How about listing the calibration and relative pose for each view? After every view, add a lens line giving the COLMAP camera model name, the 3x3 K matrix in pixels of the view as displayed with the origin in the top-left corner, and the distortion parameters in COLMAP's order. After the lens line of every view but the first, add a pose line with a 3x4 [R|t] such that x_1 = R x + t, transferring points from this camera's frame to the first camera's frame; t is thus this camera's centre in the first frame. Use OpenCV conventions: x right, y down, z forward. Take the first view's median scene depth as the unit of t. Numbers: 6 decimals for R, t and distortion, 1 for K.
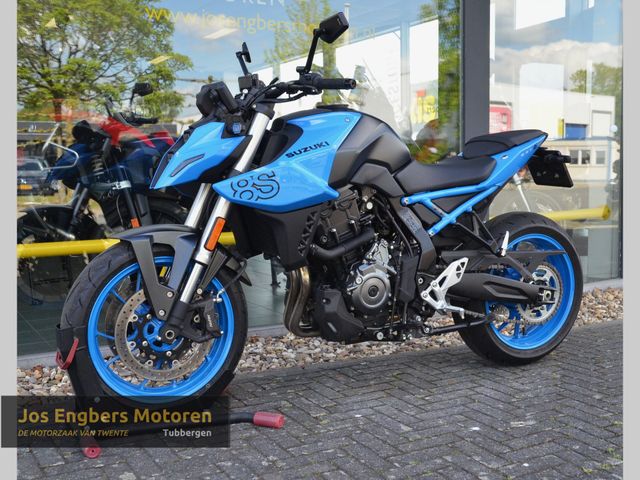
lens RADIAL K [[778.7, 0, 319.1], [0, 778.7, 239.9], [0, 0, 1]] dist [-0.048649, 0.000000]
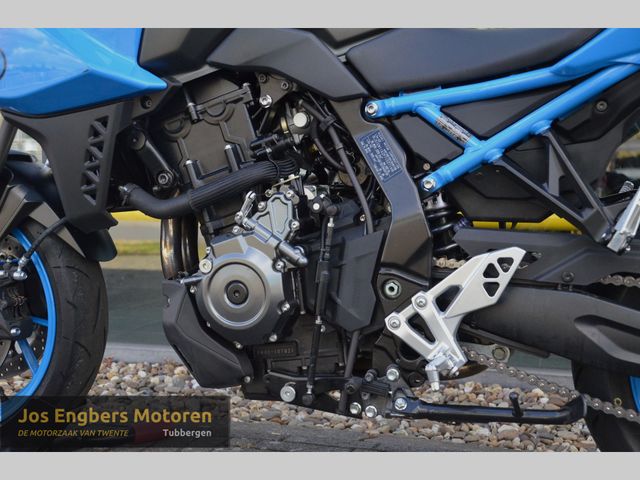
lens RADIAL K [[851.7, 0, 325.2], [0, 851.7, 249.1], [0, 0, 1]] dist [0.118137, 0.000000]
pose [[0.713277, 0.071689, -0.697206, 0.442888], [-0.081402, 0.996497, 0.019185, 0.023744], [0.696139, 0.043070, 0.716614, 0.629557]]
